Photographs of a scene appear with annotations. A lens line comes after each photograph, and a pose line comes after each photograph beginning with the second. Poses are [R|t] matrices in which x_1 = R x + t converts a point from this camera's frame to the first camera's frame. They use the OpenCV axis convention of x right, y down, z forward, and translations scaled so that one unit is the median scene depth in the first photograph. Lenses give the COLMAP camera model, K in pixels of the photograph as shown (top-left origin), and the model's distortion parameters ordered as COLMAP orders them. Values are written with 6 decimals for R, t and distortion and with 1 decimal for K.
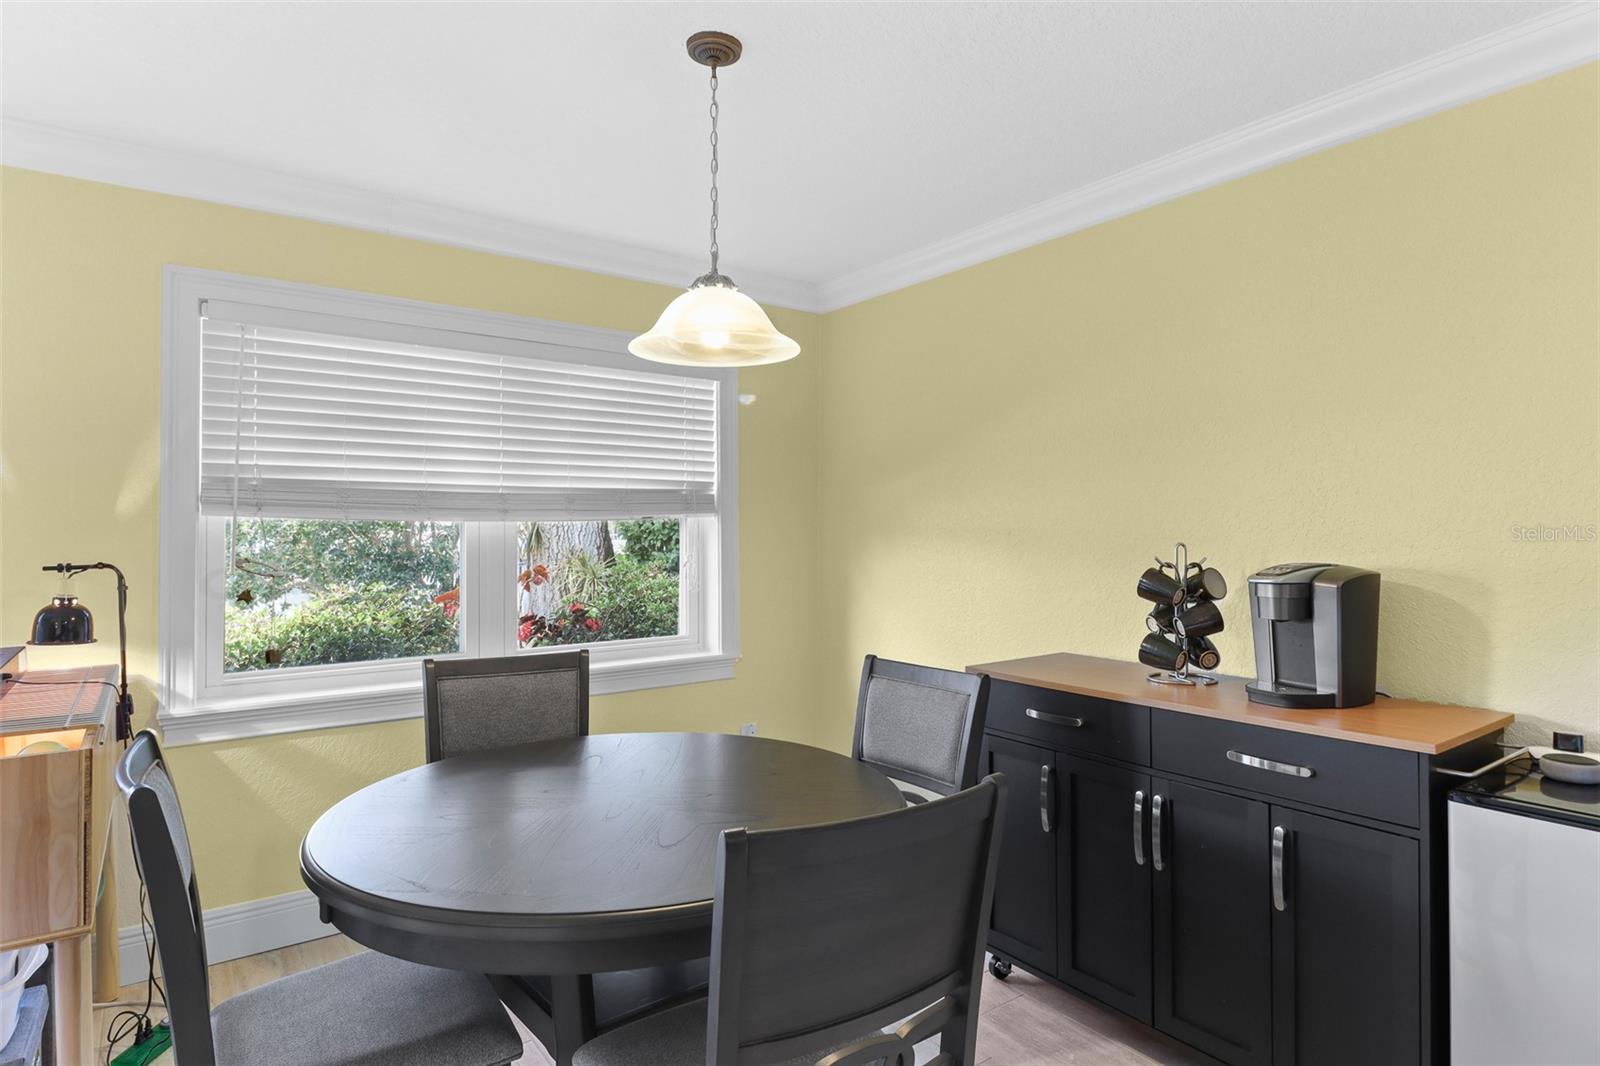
lens RADIAL K [[881.7, 0, 799.4], [0, 881.7, 508.4], [0, 0, 1]] dist [0.000919, -0.000732]
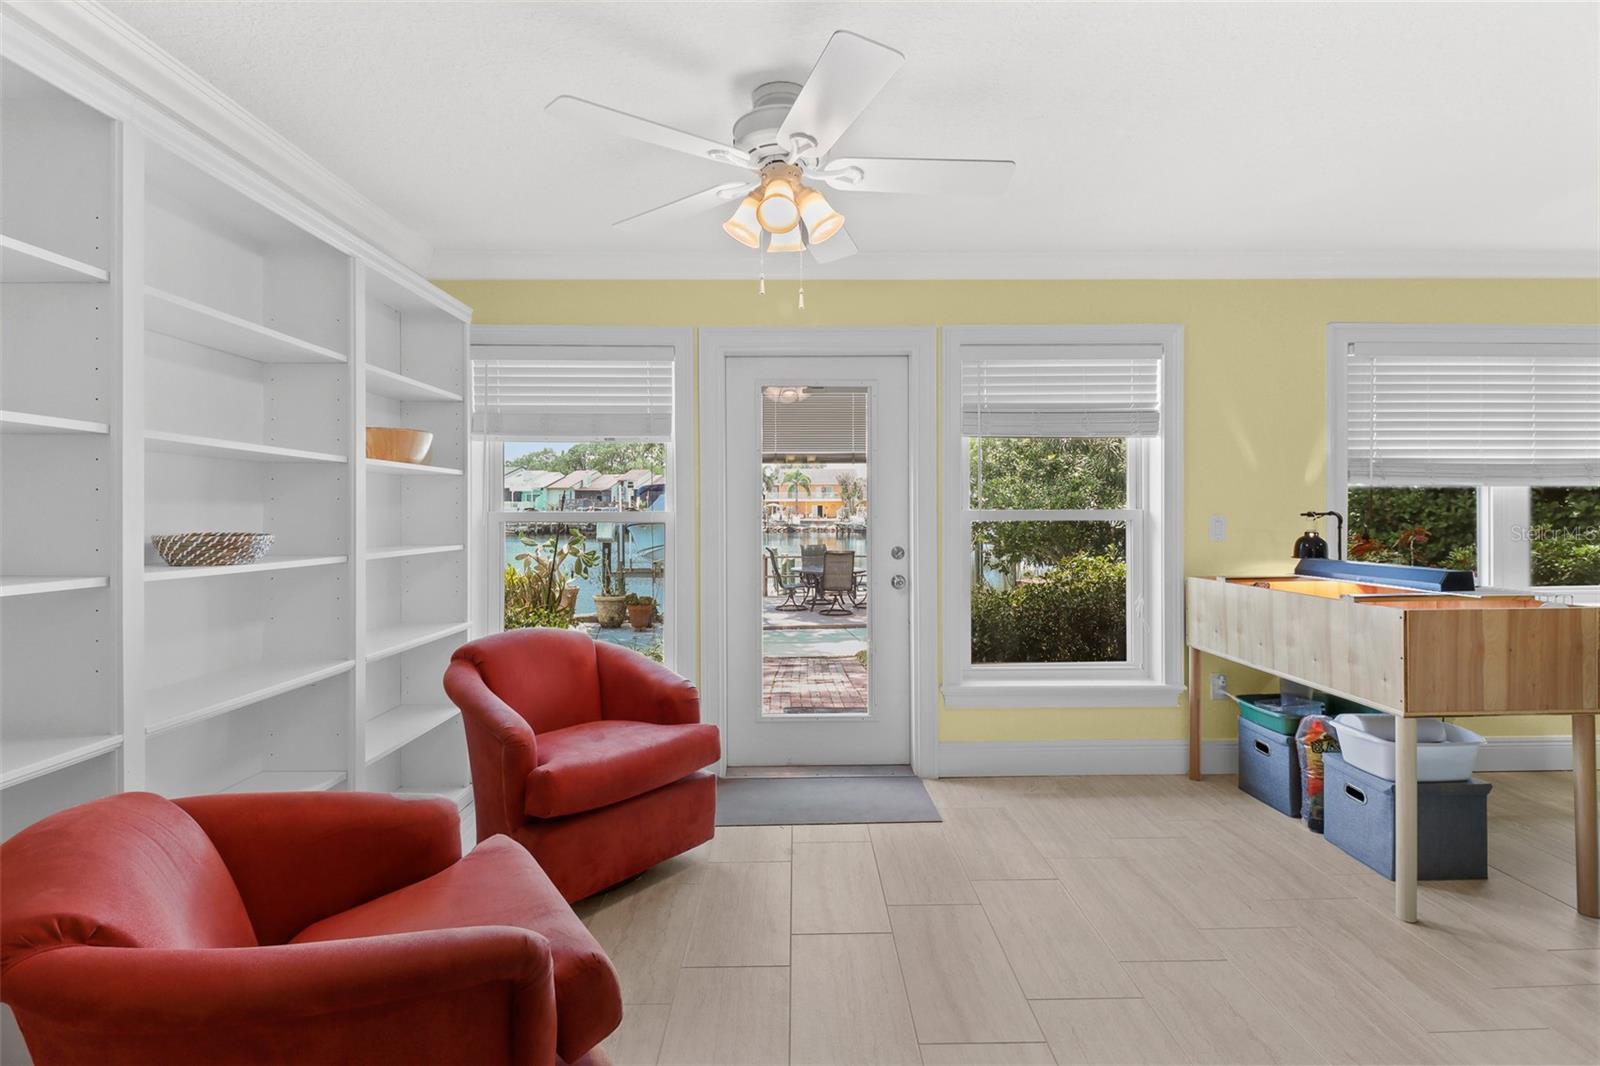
lens RADIAL K [[750.2, 0, 808.2], [0, 750.2, 507.9], [0, 0, 1]] dist [-0.000775, -0.000277]
pose [[0.787379, 0.004554, -0.616453, -0.613226], [0.010100, 0.999743, 0.020287, 0.014371], [0.616387, -0.022200, 0.787130, -0.621454]]
